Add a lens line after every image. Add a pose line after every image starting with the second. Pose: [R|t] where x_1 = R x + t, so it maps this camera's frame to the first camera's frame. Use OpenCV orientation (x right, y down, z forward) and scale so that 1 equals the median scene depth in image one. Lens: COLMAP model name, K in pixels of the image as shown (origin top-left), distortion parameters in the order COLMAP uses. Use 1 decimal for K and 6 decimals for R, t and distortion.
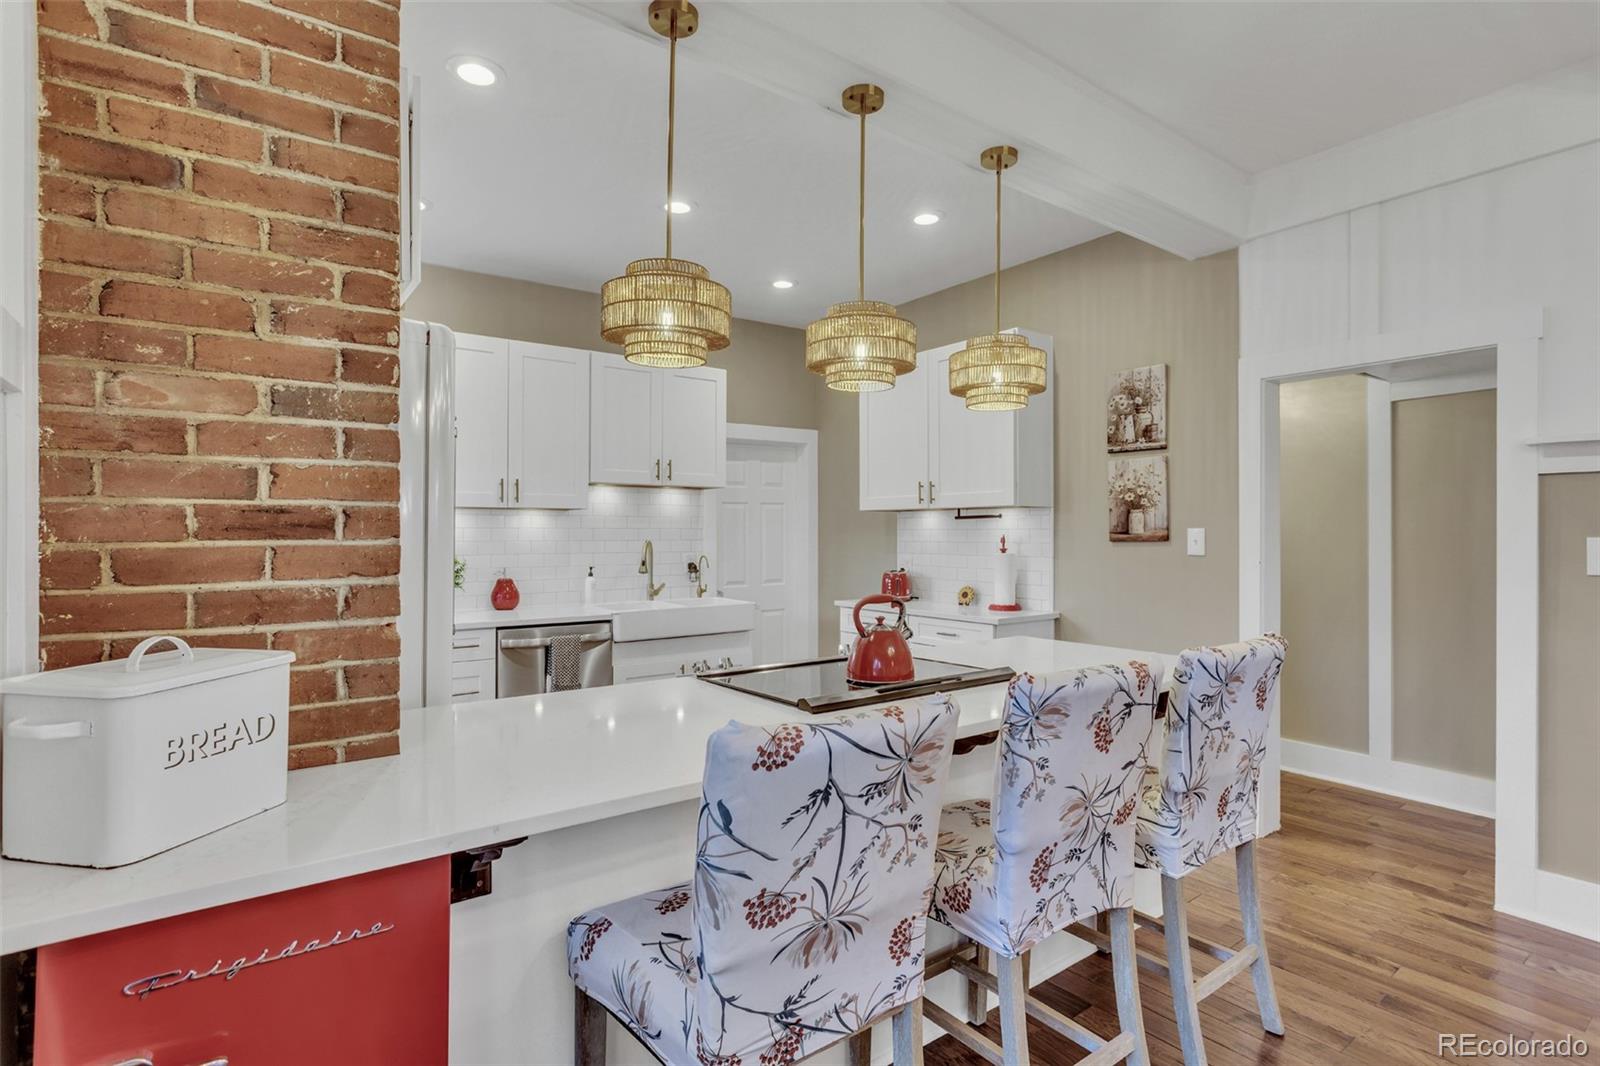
lens RADIAL K [[792.0, 0, 803.9], [0, 792.0, 534.0], [0, 0, 1]] dist [-0.005204, 0.001136]
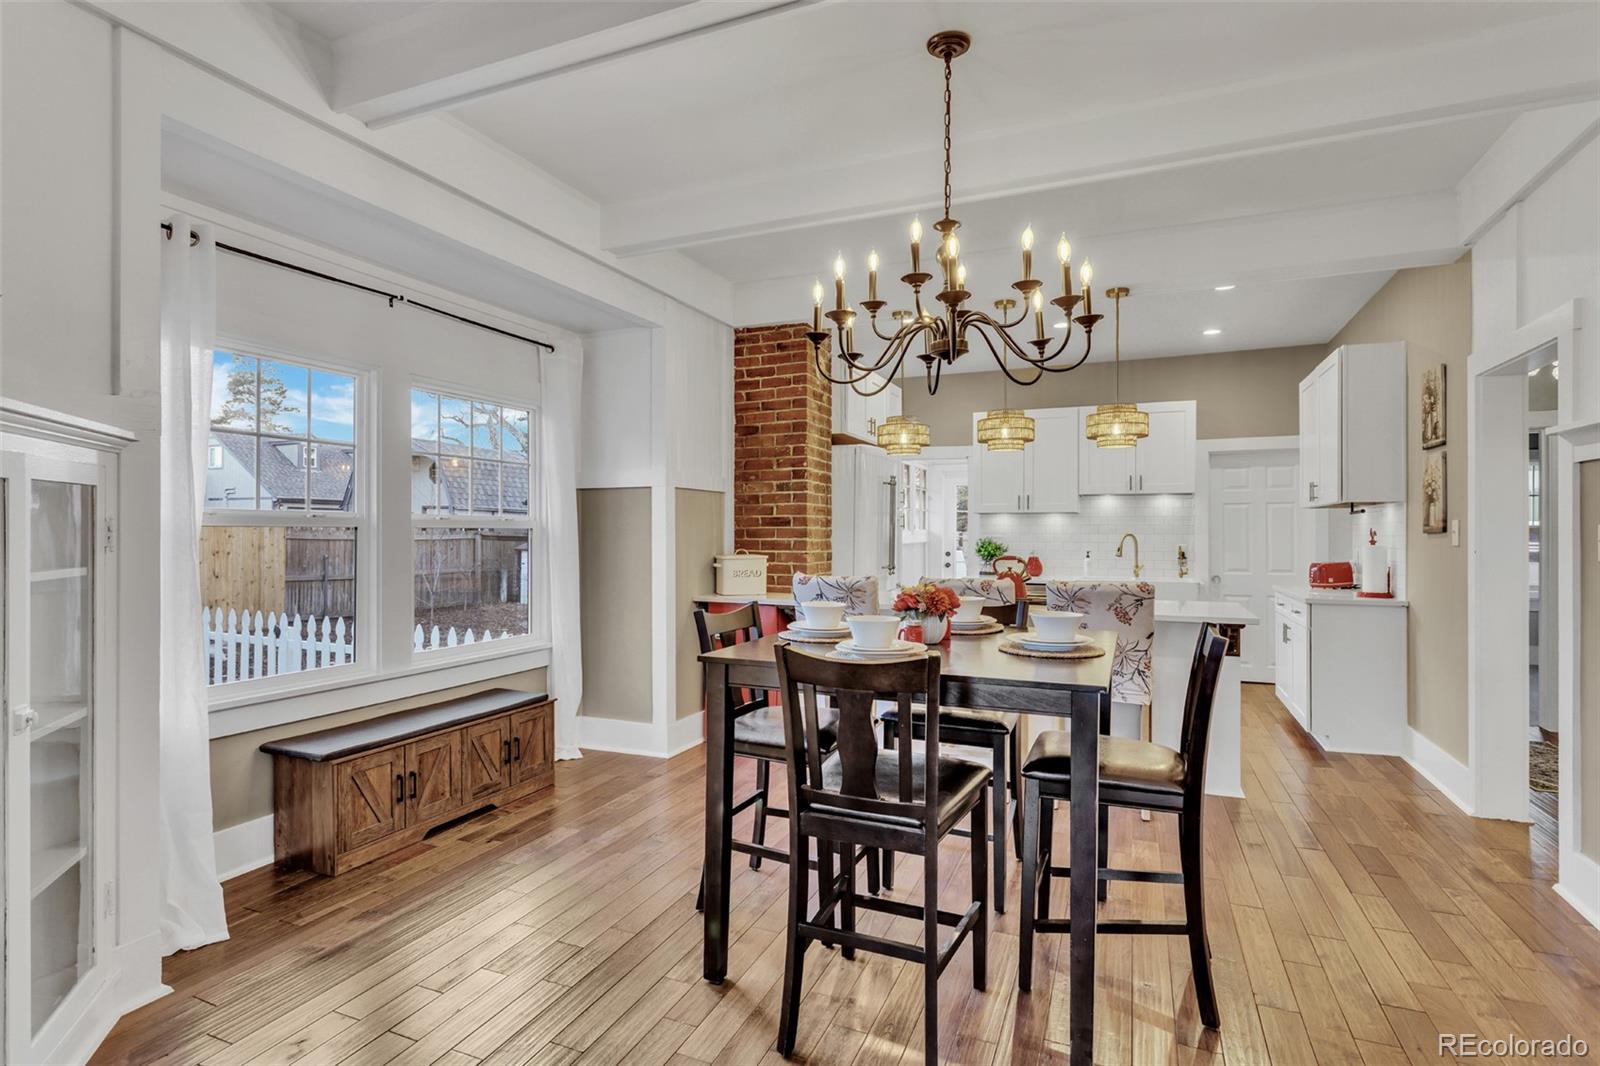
lens RADIAL K [[792.0, 0, 787.7], [0, 792.0, 532.0], [0, 0, 1]] dist [-0.005204, 0.001136]
pose [[0.497969, -0.000020, -0.867195, 0.886656], [-0.005206, 0.999982, -0.003012, 0.015452], [0.867179, 0.006014, 0.497960, -0.264576]]
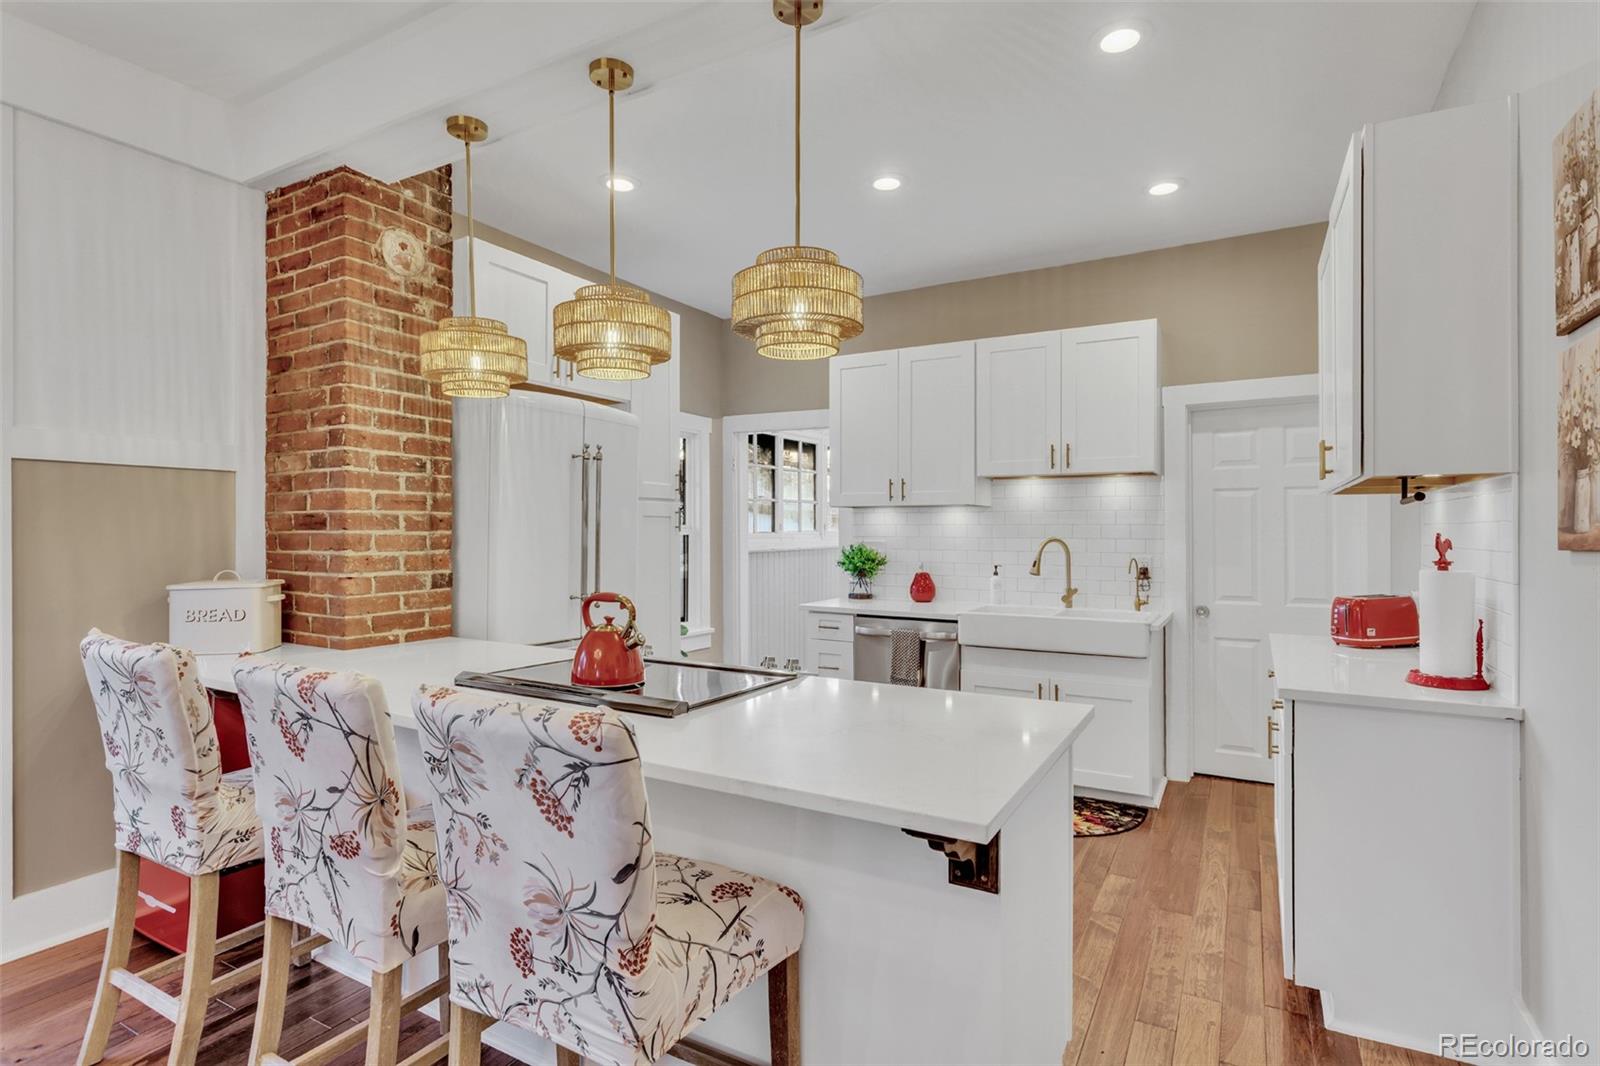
lens RADIAL K [[792.0, 0, 785.6], [0, 792.0, 529.5], [0, 0, 1]] dist [-0.005204, 0.001136]
pose [[0.399047, 0.000040, -0.916930, 0.605917], [-0.004372, 0.999989, -0.001860, 0.001362], [0.916920, 0.004751, 0.399043, 0.475544]]
